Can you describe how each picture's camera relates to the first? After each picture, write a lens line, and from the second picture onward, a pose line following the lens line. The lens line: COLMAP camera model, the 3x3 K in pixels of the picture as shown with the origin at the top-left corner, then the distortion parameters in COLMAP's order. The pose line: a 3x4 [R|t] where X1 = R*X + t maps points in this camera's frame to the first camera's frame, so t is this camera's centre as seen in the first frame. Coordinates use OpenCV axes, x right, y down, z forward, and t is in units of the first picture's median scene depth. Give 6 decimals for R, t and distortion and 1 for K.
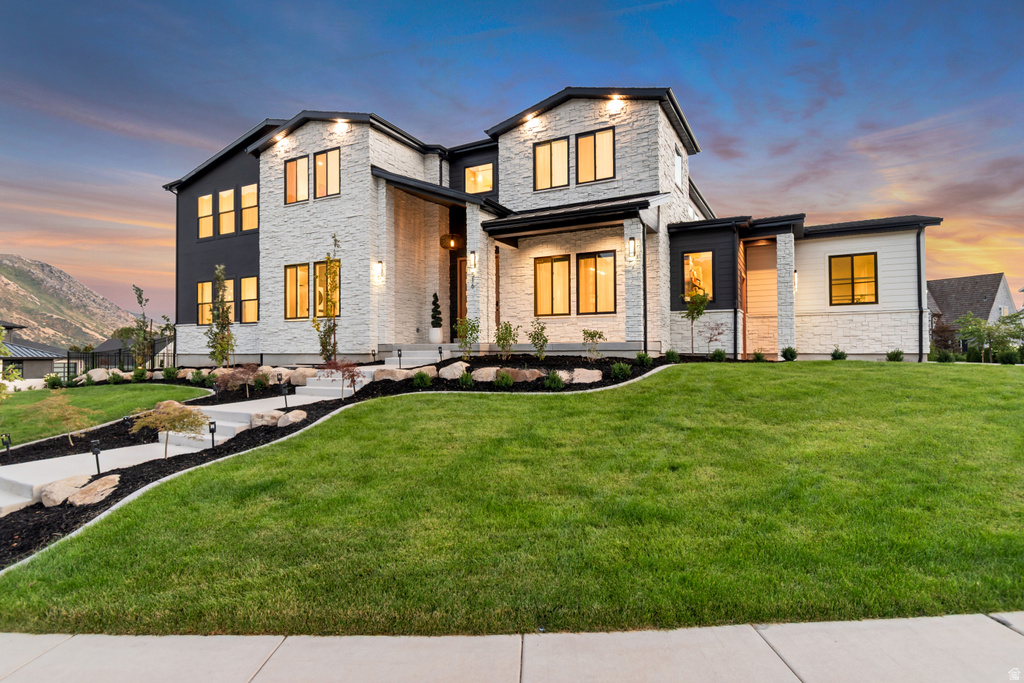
lens RADIAL K [[533.4, 0, 512.0], [0, 533.4, 341.5], [0, 0, 1]] dist [0.002611, -0.000048]
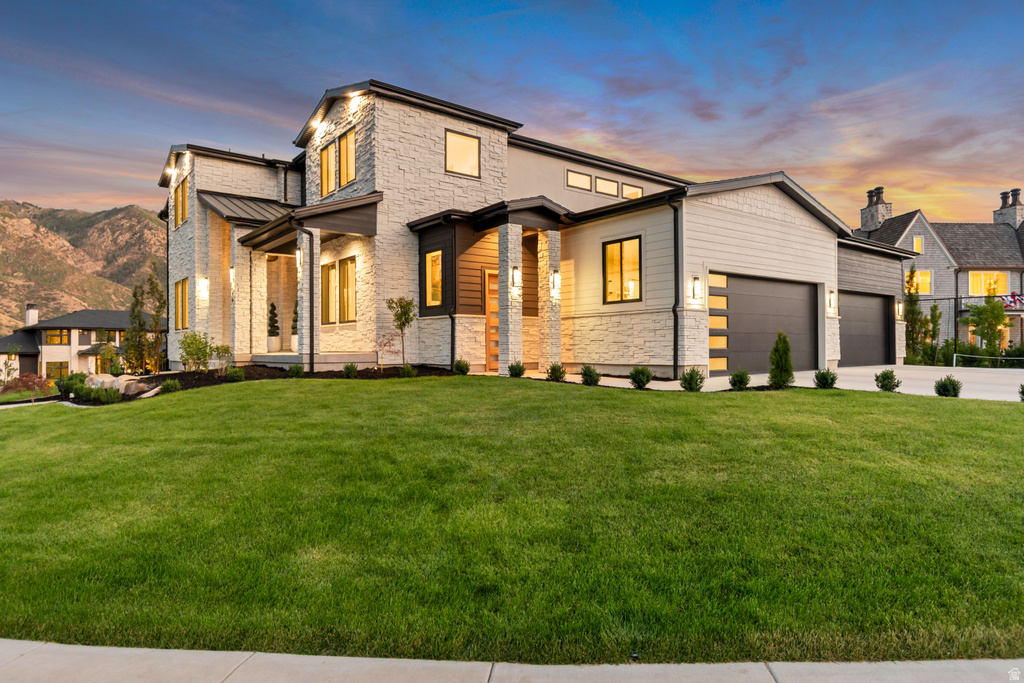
lens RADIAL K [[594.2, 0, 512.0], [0, 594.2, 341.5], [0, 0, 1]] dist [-0.000150, 0.000725]
pose [[0.920360, -0.009494, -0.390957, 0.833394], [0.016843, 0.999740, 0.015372, -0.027483], [0.390710, -0.020733, 0.920281, 0.120033]]
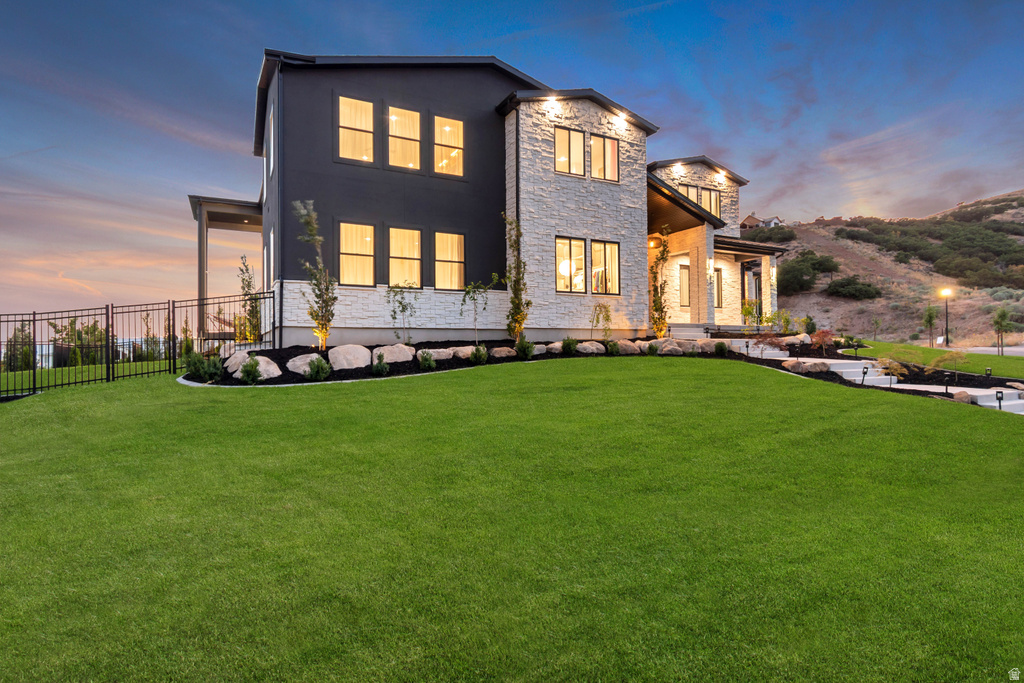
lens RADIAL K [[528.0, 0, 564.4], [0, 528.0, 342.1], [0, 0, 1]] dist [0.001726, 0.000315]
pose [[0.530011, 0.006786, 0.847964, -1.353945], [-0.013304, 0.999911, 0.000314, 0.052320], [-0.847886, -0.011447, 0.530054, 0.540428]]
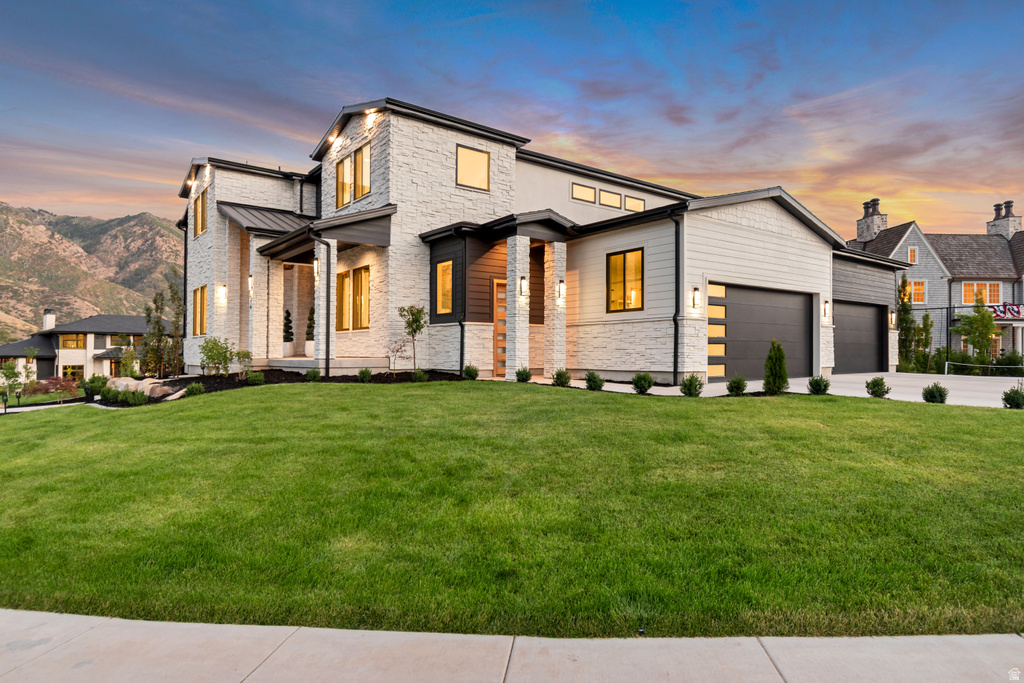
lens RADIAL K [[580.8, 0, 512.2], [0, 580.8, 351.1], [0, 0, 1]] dist [0.000416, -0.000676]
pose [[0.918712, -0.002567, -0.394921, 0.834607], [0.012050, 0.999696, 0.021533, -0.028956], [0.394745, -0.024542, 0.918463, 0.098486]]
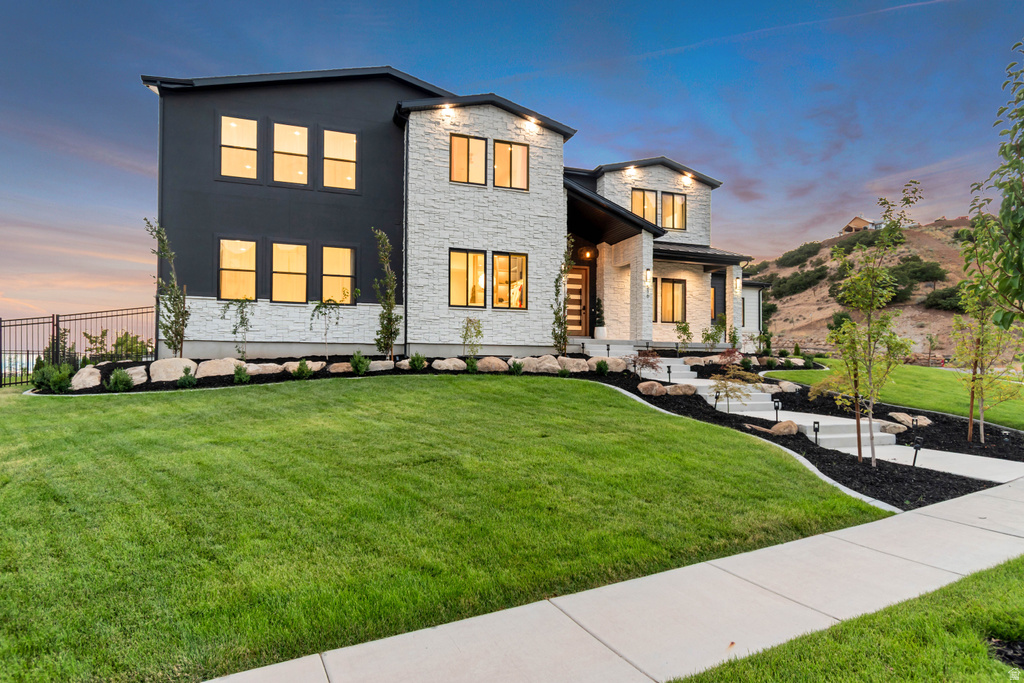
lens RADIAL K [[561.6, 0, 551.9], [0, 561.6, 357.8], [0, 0, 1]] dist [-0.000041, -0.000314]
pose [[0.646666, 0.013962, 0.762646, -1.174273], [-0.026535, 0.999639, 0.004199, 0.042943], [-0.762312, -0.022952, 0.646803, 0.273097]]
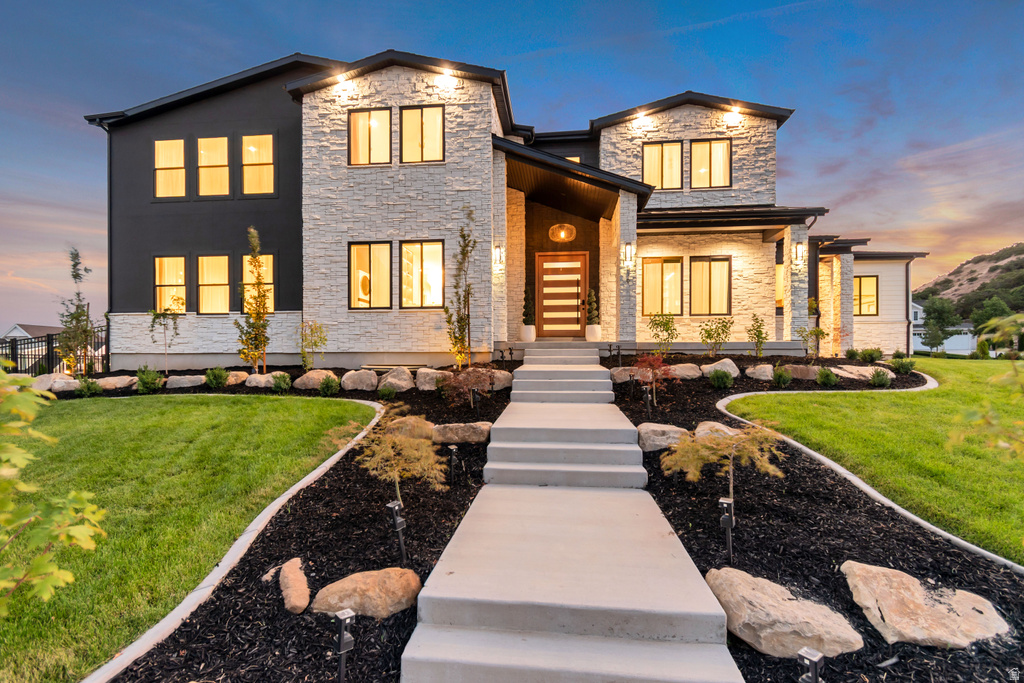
lens RADIAL K [[478.5, 0, 498.4], [0, 478.5, 363.5], [0, 0, 1]] dist [0.002455, -0.000135]
pose [[0.923416, -0.001305, 0.383800, -0.582556], [-0.010920, 0.999500, 0.029671, 0.019214], [-0.383646, -0.031590, 0.922940, 0.281540]]
